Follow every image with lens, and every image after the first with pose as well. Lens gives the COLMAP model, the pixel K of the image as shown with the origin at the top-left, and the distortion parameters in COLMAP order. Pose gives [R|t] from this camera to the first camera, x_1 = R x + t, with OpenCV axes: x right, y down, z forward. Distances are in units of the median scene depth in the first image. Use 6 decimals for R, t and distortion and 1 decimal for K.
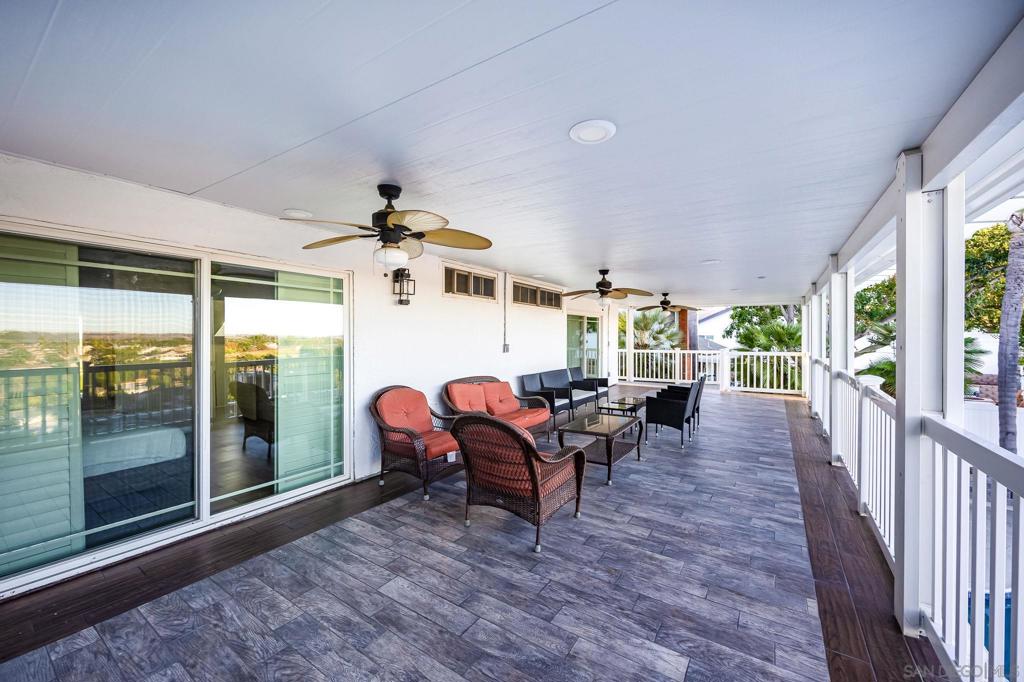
lens RADIAL K [[391.8, 0, 493.4], [0, 391.8, 338.8], [0, 0, 1]] dist [-0.002348, 0.000131]
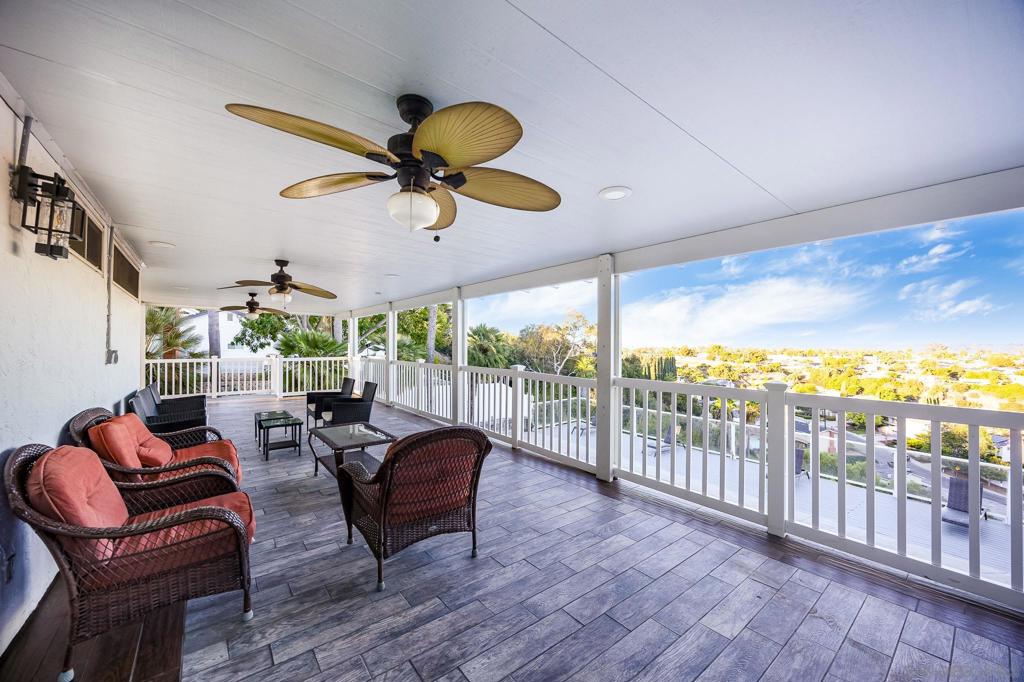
lens RADIAL K [[391.8, 0, 508.9], [0, 391.8, 340.2], [0, 0, 1]] dist [-0.002348, 0.000131]
pose [[0.300565, 0.017693, 0.953597, -0.669832], [-0.000554, 0.999831, -0.018376, 0.018706], [-0.953761, 0.004995, 0.300524, 0.516684]]
